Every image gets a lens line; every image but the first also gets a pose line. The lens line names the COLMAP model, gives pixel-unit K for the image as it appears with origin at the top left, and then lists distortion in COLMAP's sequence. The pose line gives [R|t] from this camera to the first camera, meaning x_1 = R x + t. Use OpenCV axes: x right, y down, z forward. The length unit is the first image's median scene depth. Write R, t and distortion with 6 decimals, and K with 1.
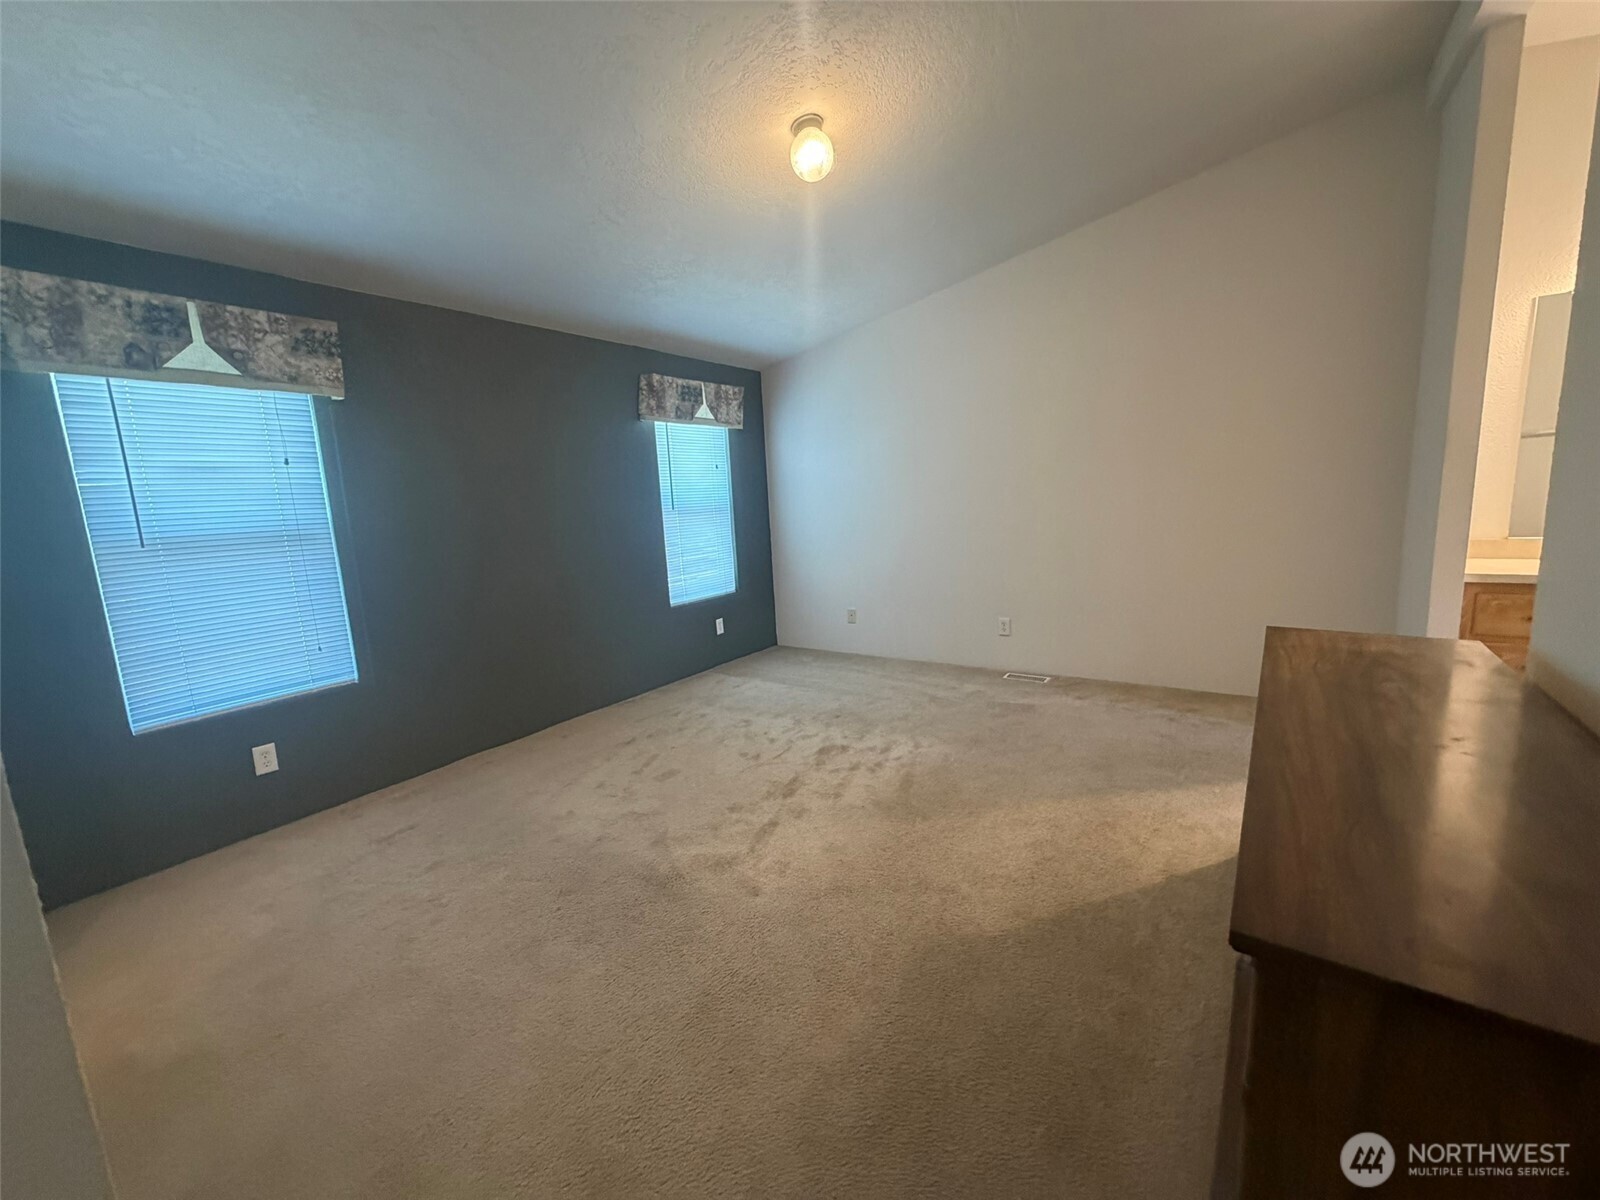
lens RADIAL K [[630.4, 0, 800.0], [0, 630.4, 600.0], [0, 0, 1]] dist [0.002341, -0.000145]
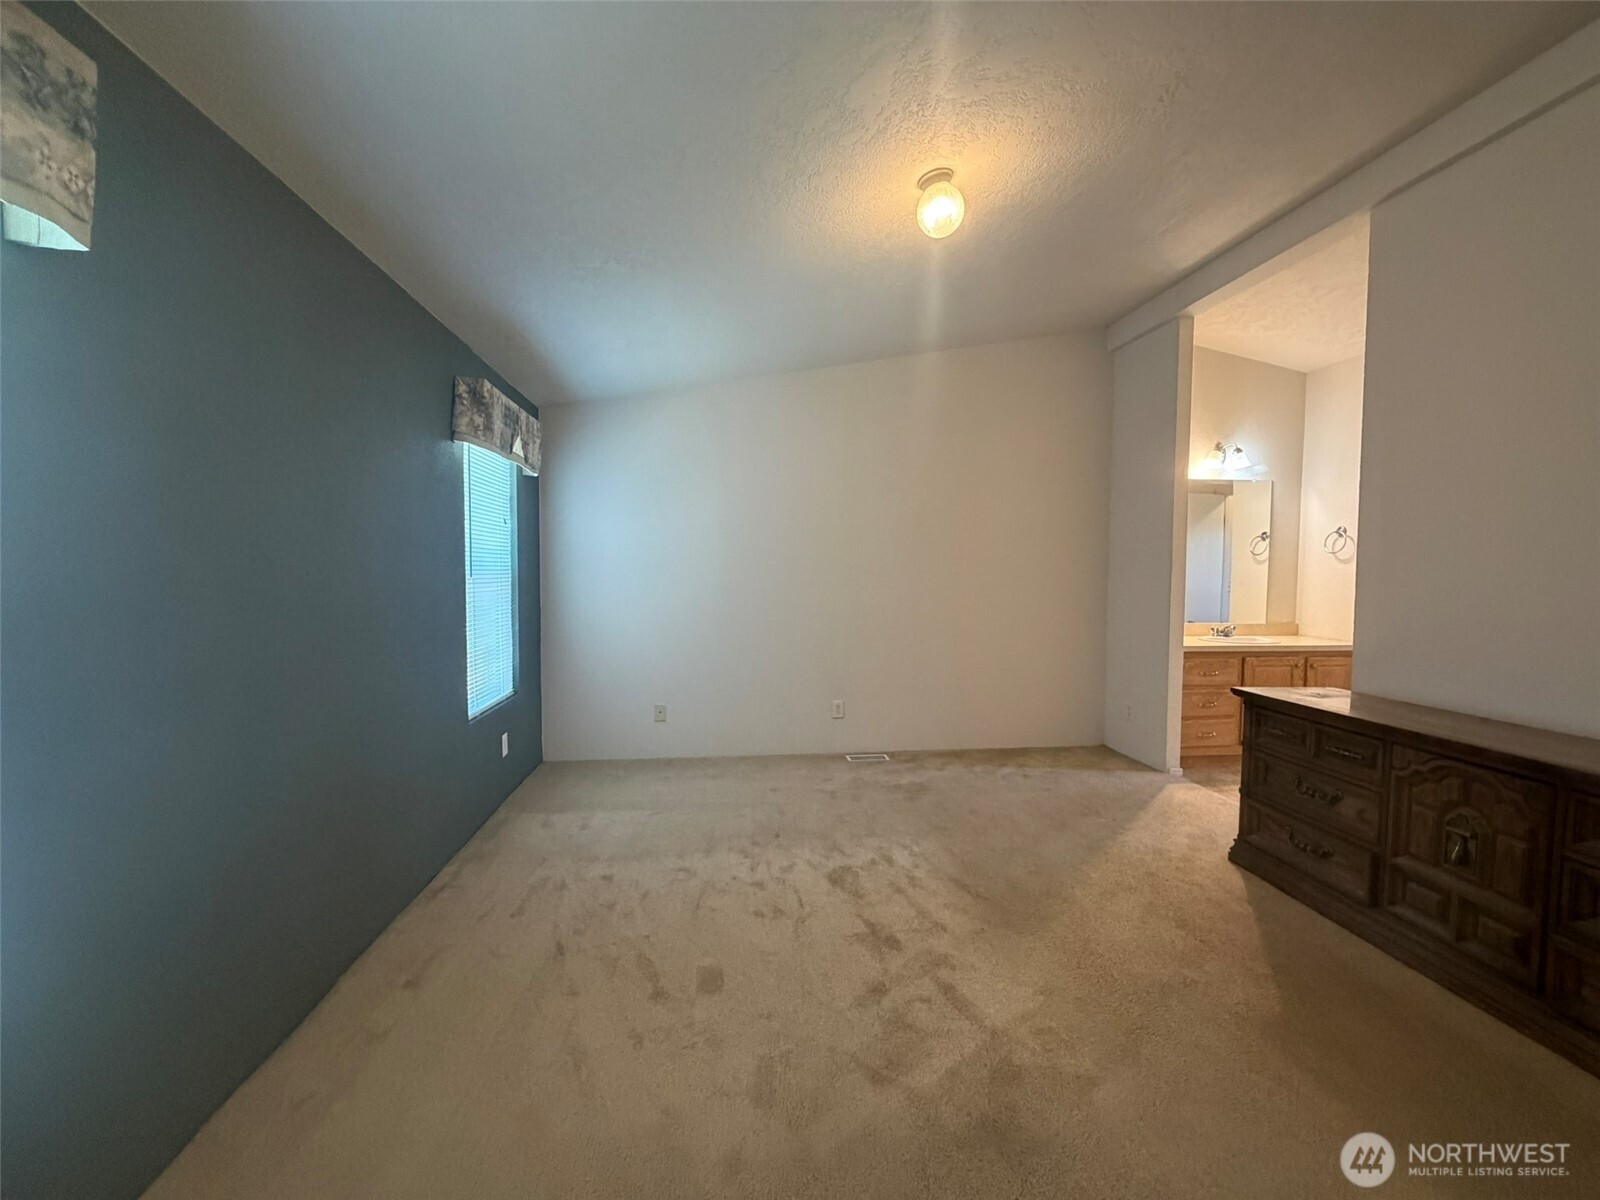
lens RADIAL K [[630.4, 0, 800.0], [0, 630.4, 600.0], [0, 0, 1]] dist [0.002341, -0.000145]
pose [[0.748030, 0.028705, 0.663044, -0.516767], [0.060068, 0.992035, -0.110715, -0.030189], [-0.660941, 0.122646, 0.740348, 0.360662]]
